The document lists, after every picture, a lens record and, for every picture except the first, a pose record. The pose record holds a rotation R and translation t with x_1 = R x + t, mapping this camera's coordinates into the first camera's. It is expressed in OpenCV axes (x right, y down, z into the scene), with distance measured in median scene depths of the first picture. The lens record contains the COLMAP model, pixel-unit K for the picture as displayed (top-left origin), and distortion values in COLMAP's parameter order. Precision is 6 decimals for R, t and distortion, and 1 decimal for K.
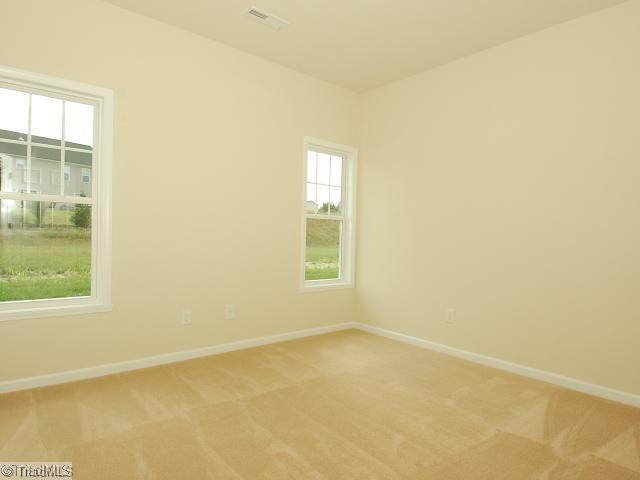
lens RADIAL K [[384.1, 0, 320.0], [0, 384.1, 240.0], [0, 0, 1]] dist [0.007749, 0.000321]
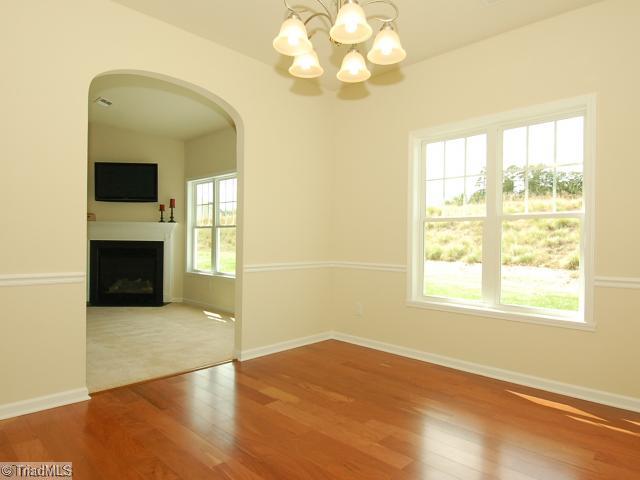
lens RADIAL K [[384.1, 0, 320.0], [0, 384.1, 240.0], [0, 0, 1]] dist [0.007749, 0.000321]
pose [[0.144555, -0.031136, -0.989007, 0.754928], [-0.013642, 0.999347, -0.033455, 0.019239], [0.989403, 0.018328, 0.144035, 0.592896]]
